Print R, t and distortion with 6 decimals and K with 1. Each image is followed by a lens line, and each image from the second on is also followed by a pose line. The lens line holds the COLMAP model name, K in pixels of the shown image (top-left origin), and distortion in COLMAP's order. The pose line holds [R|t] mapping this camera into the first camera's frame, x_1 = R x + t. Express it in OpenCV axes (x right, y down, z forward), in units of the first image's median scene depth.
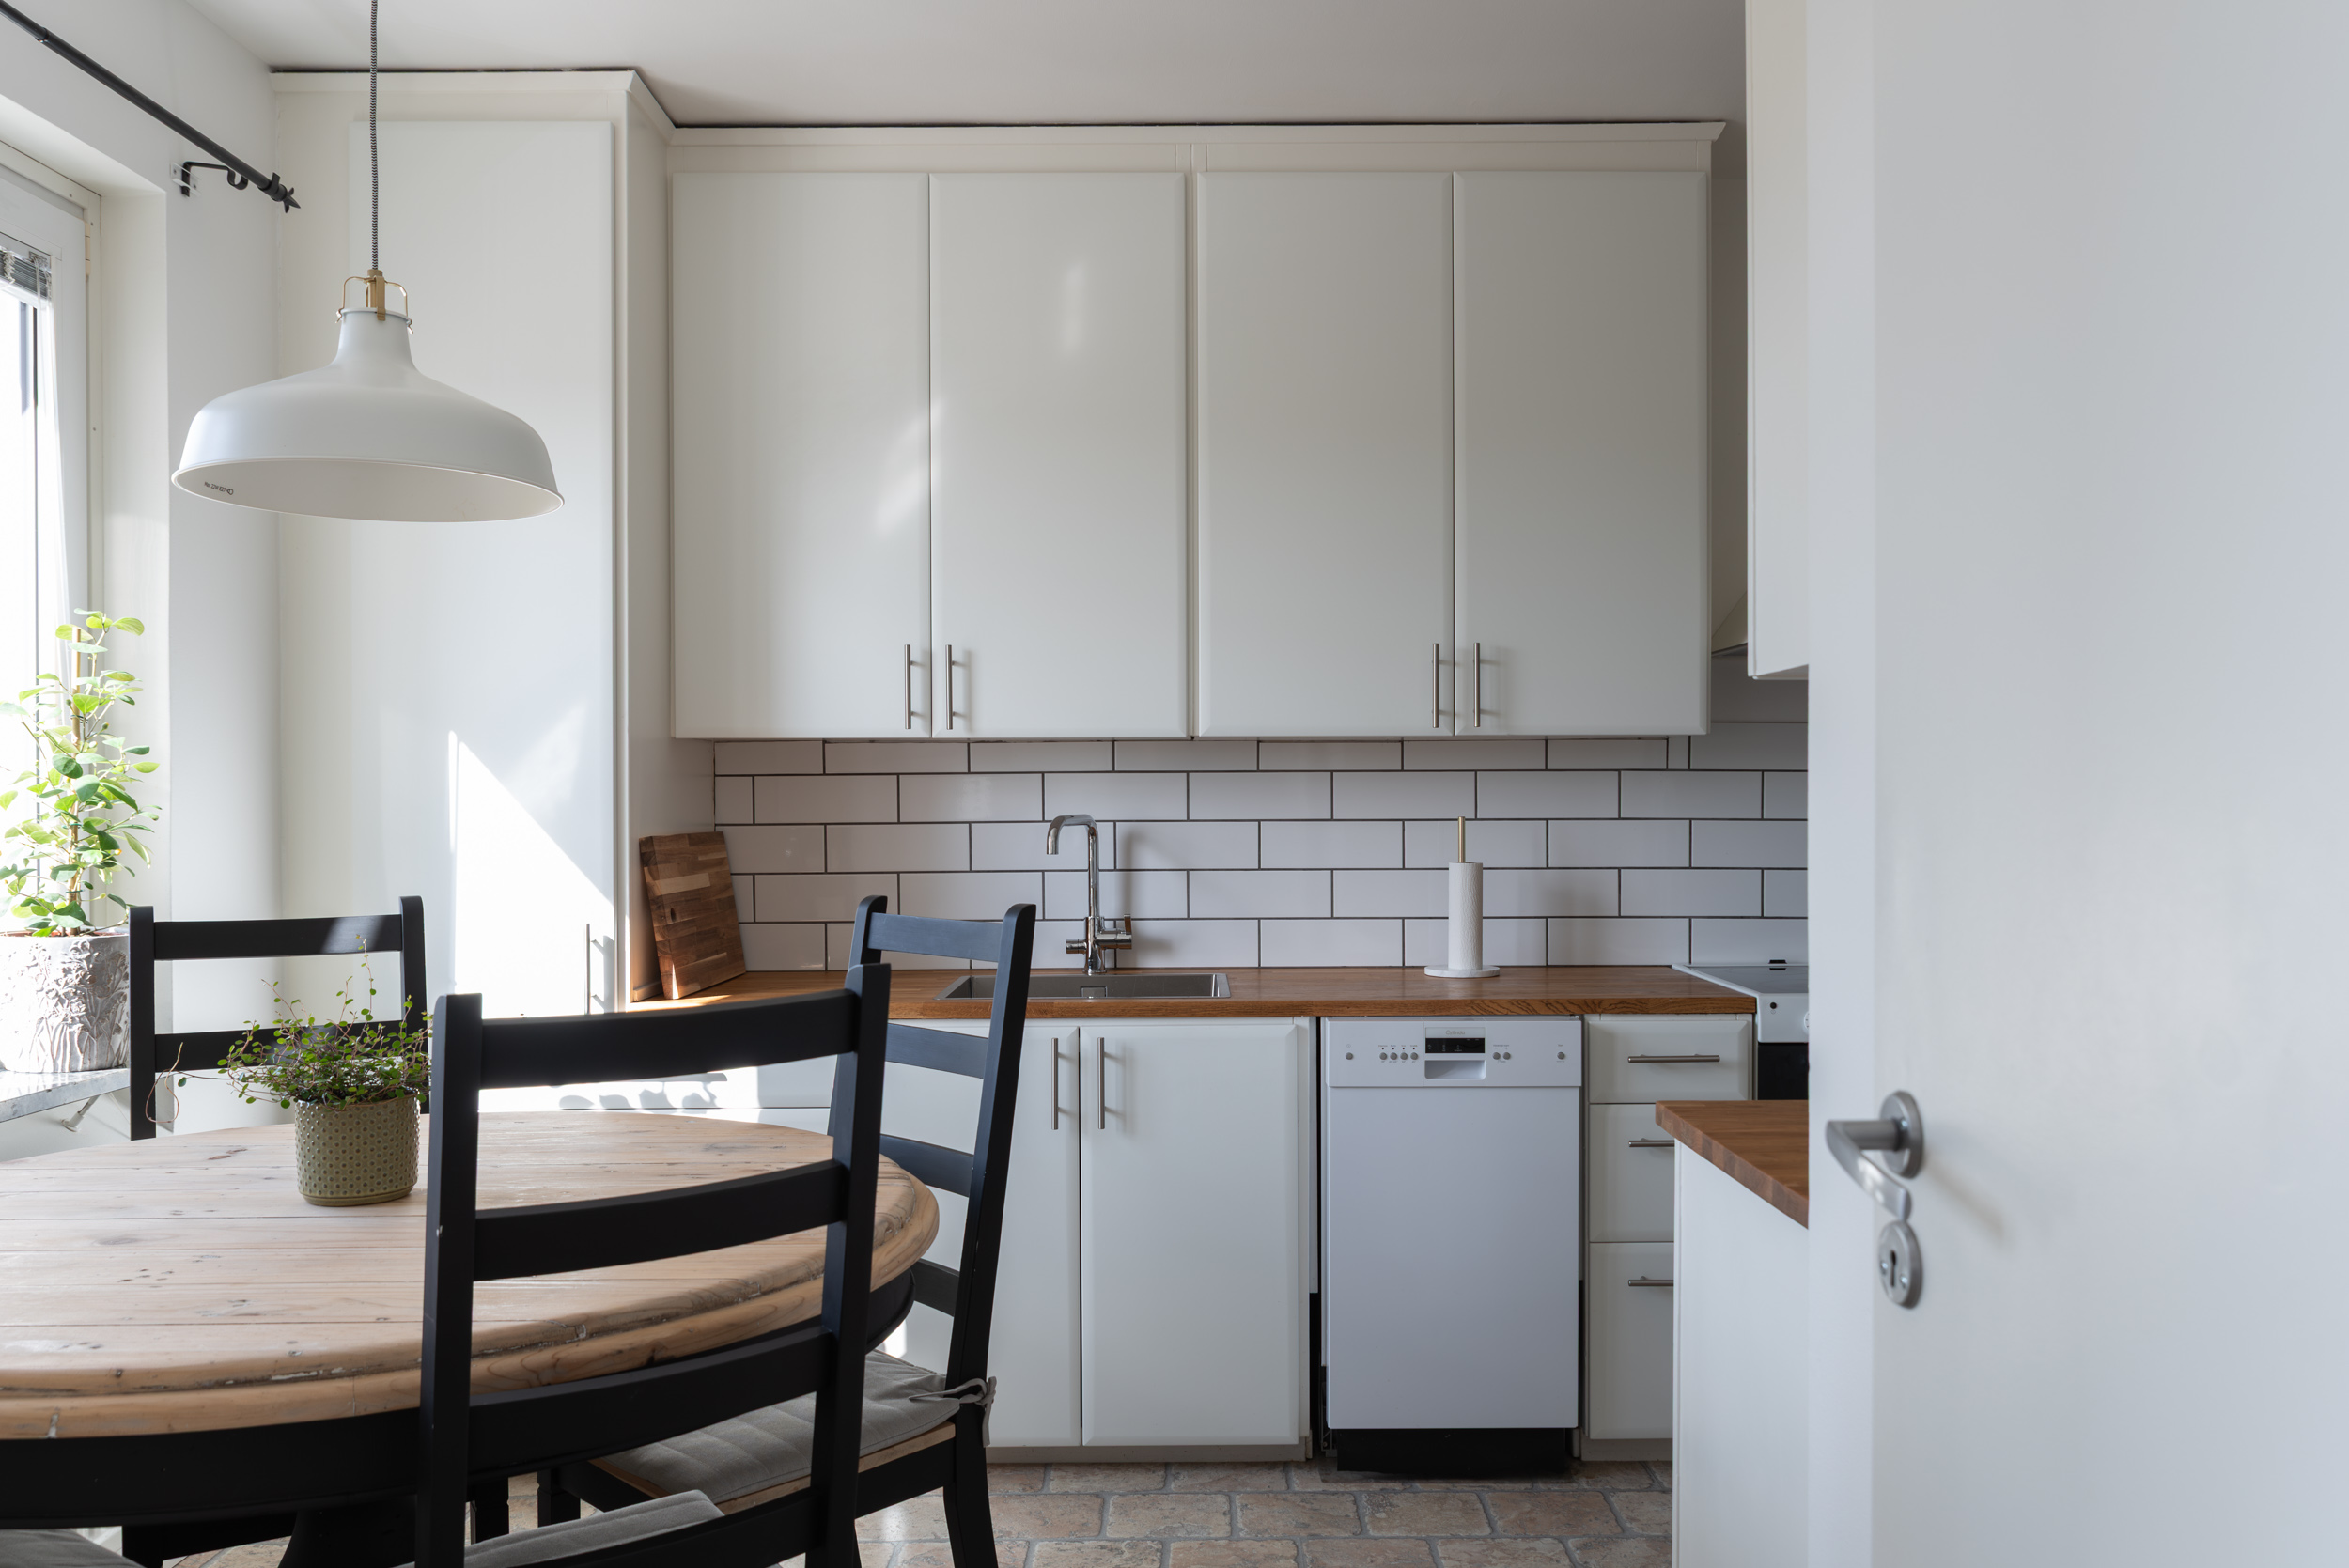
lens RADIAL K [[1829.0, 0, 1180.2], [0, 1829.0, 805.1], [0, 0, 1]] dist [0.014788, 0.003535]
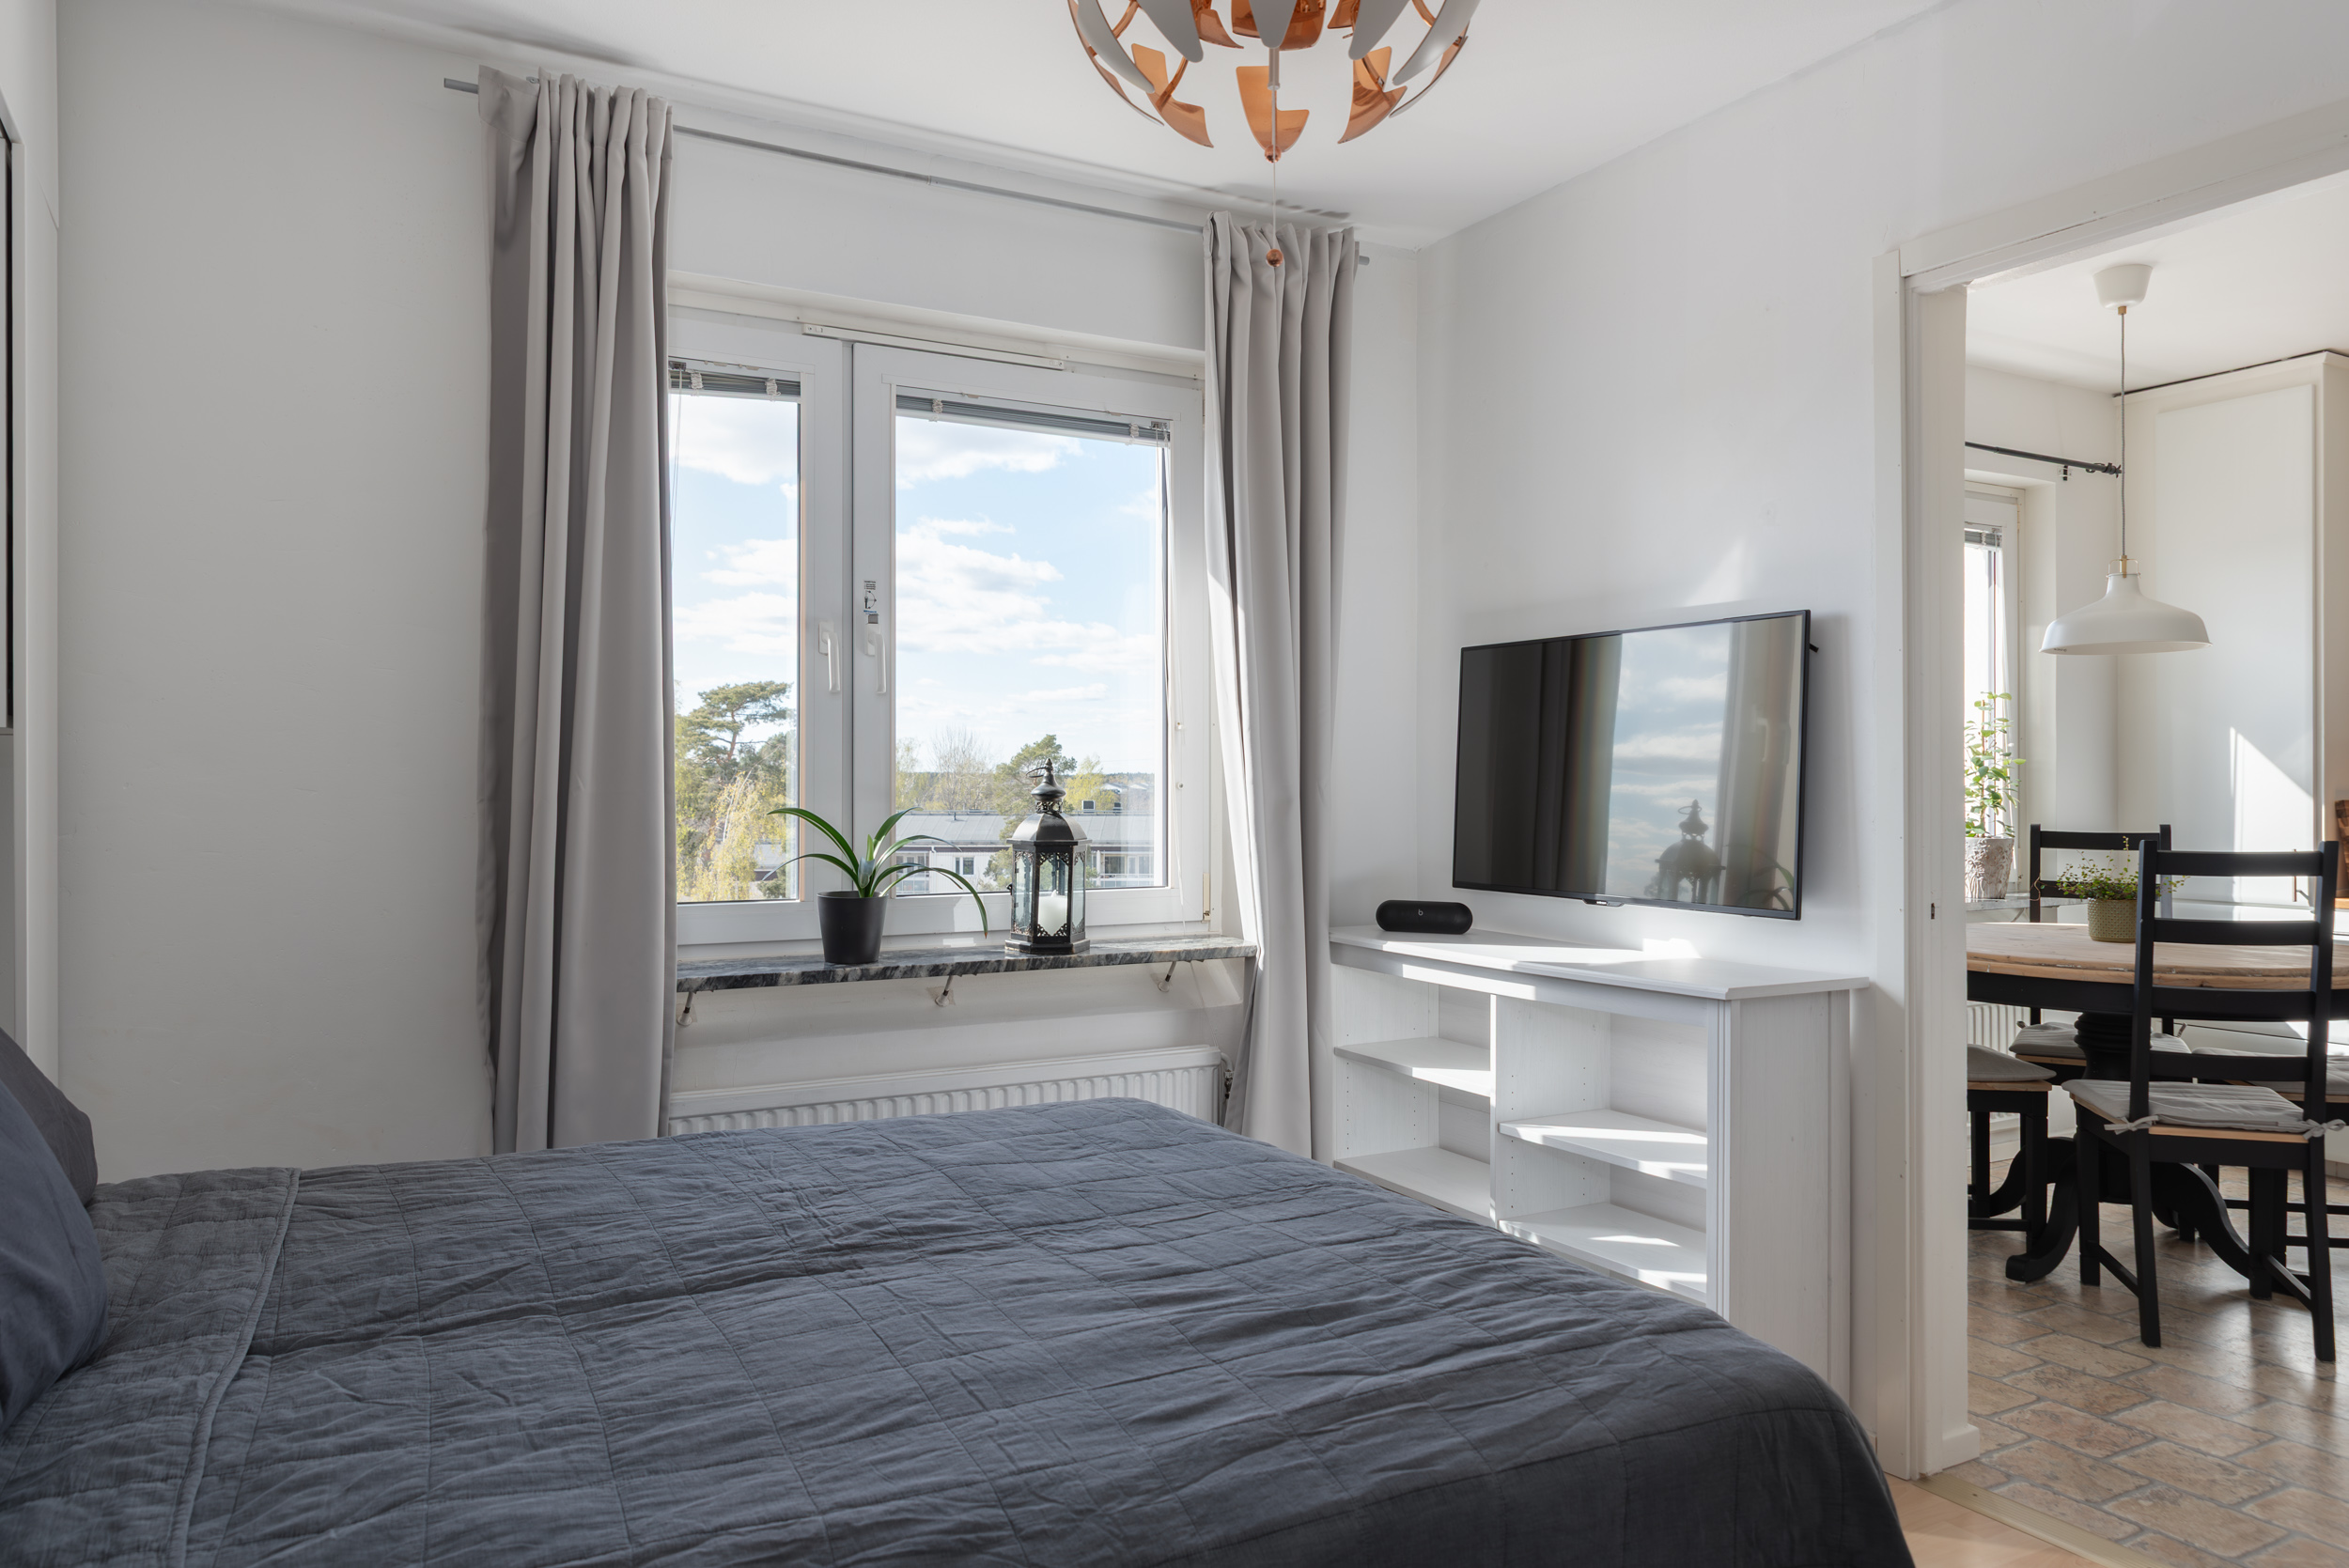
lens RADIAL K [[1620.3, 0, 1157.1], [0, 1620.3, 788.0], [0, 0, 1]] dist [-0.010184, 0.019675]
pose [[0.500788, 0.006083, -0.865549, 0.466692], [0.002675, 0.999960, 0.008576, -0.007087], [0.865566, -0.006610, 0.500752, -0.706072]]
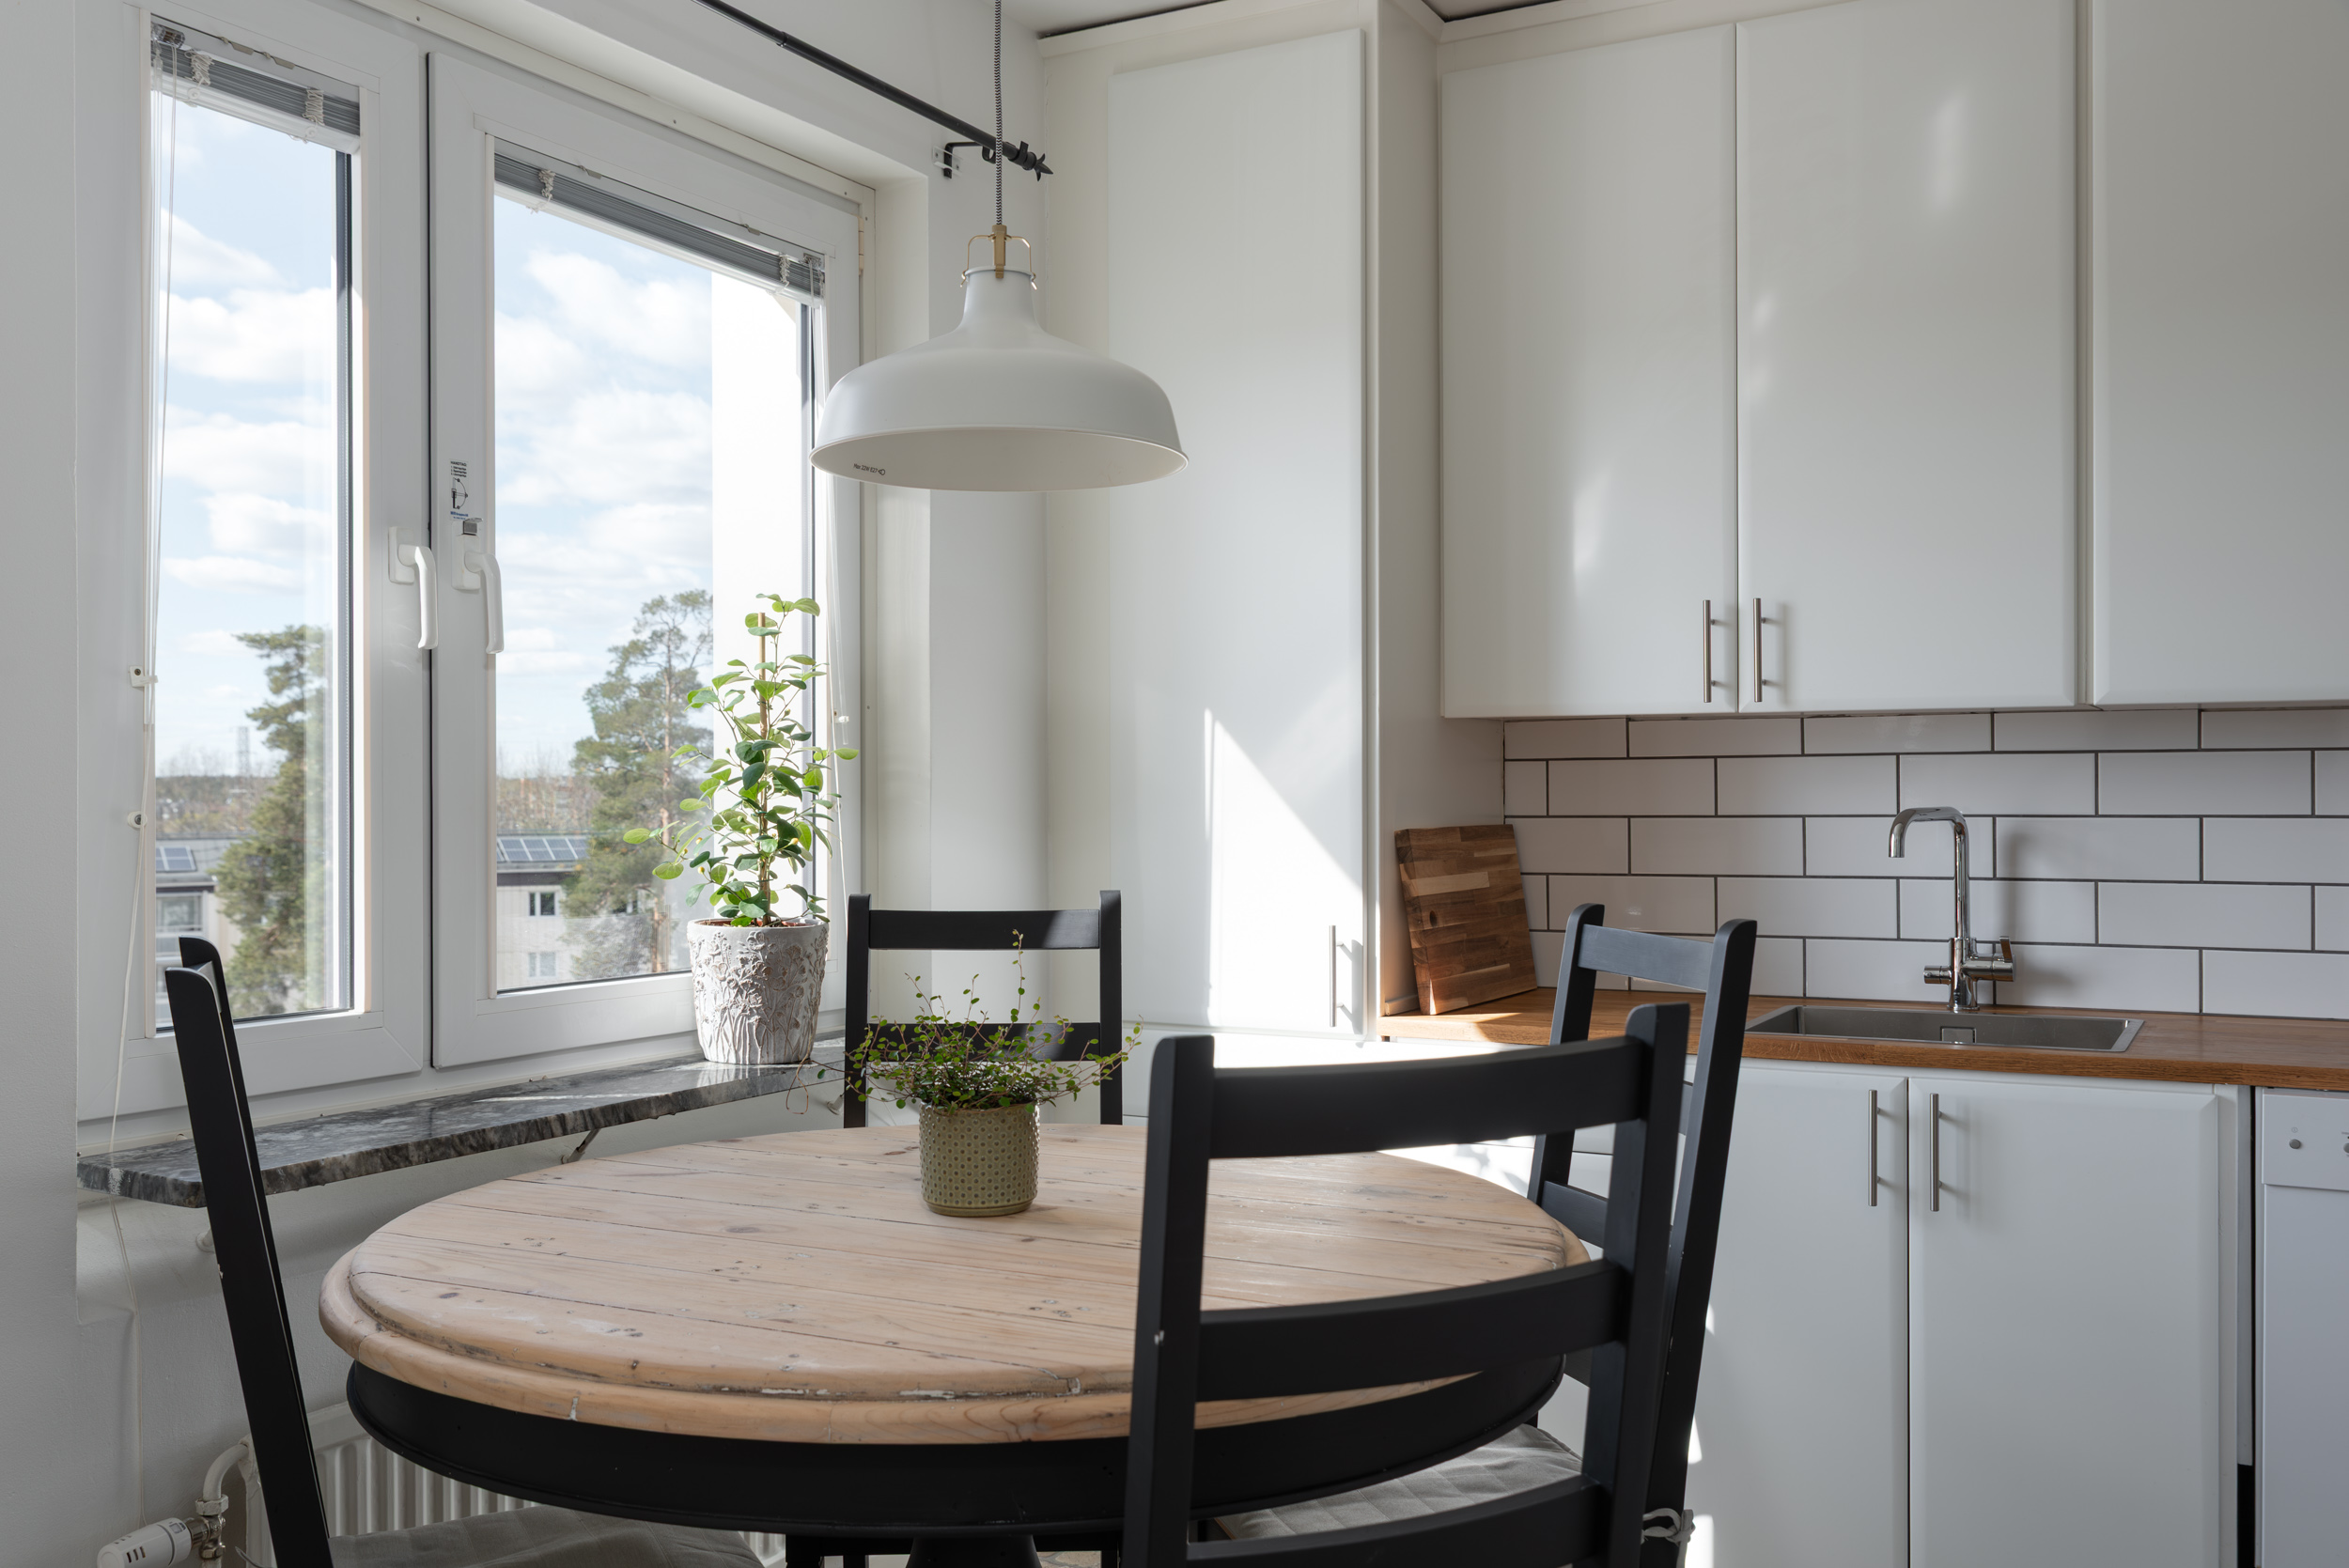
lens RADIAL K [[2084.2, 0, 1181.1], [0, 2084.2, 796.1], [0, 0, 1]] dist [0.025776, -0.018173]
pose [[0.881014, 0.002429, -0.473084, 0.093775], [-0.001995, 0.999997, 0.001419, -0.000200], [0.473086, -0.000307, 0.881016, 0.062965]]
